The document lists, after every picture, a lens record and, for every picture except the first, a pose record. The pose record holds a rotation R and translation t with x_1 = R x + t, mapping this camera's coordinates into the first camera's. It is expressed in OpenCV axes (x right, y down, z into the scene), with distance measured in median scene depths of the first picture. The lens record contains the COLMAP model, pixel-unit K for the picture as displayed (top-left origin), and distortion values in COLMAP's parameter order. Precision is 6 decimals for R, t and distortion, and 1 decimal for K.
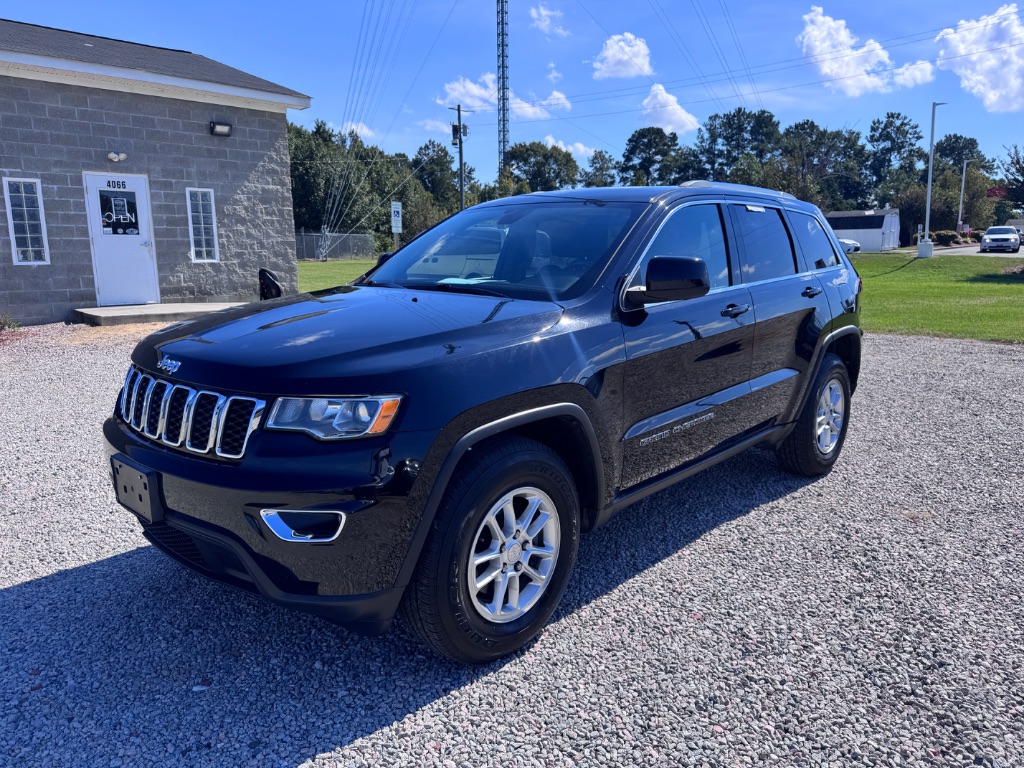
lens RADIAL K [[741.2, 0, 514.4], [0, 741.2, 382.1], [0, 0, 1]] dist [0.011225, -0.008606]
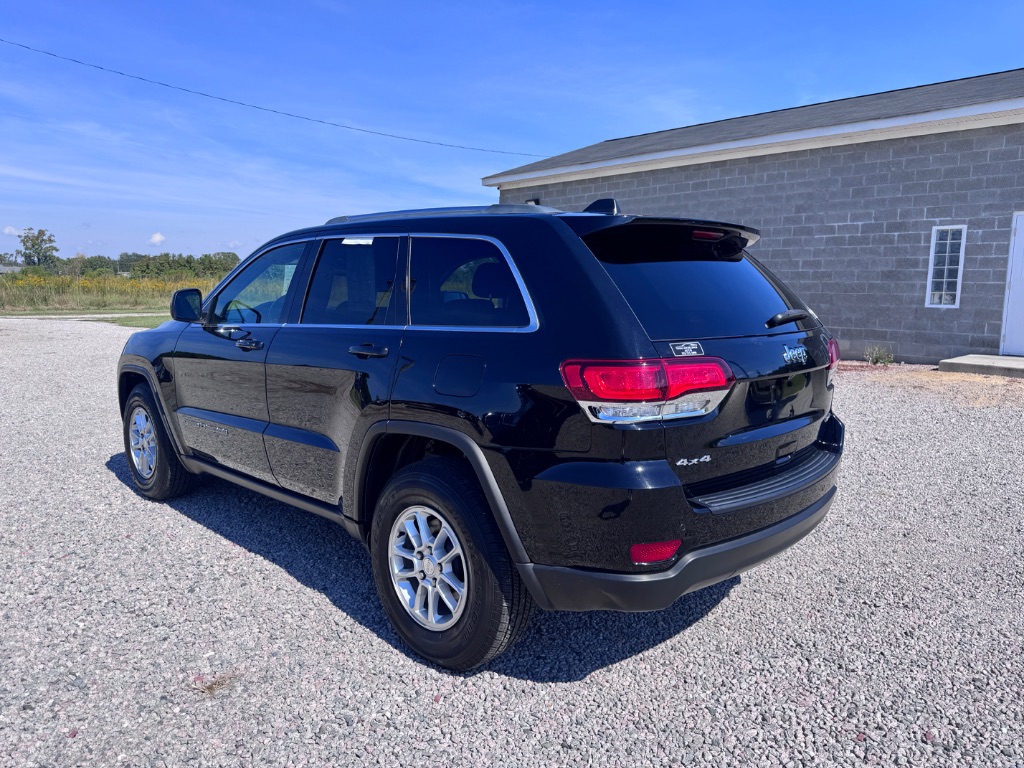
lens RADIAL K [[741.2, 0, 514.4], [0, 741.2, 382.1], [0, 0, 1]] dist [0.011225, -0.008606]
pose [[-0.054935, 0.126464, -0.990449, 0.423084], [-0.186214, 0.973246, 0.134596, -0.082774], [0.980972, 0.191830, -0.029915, 0.451231]]
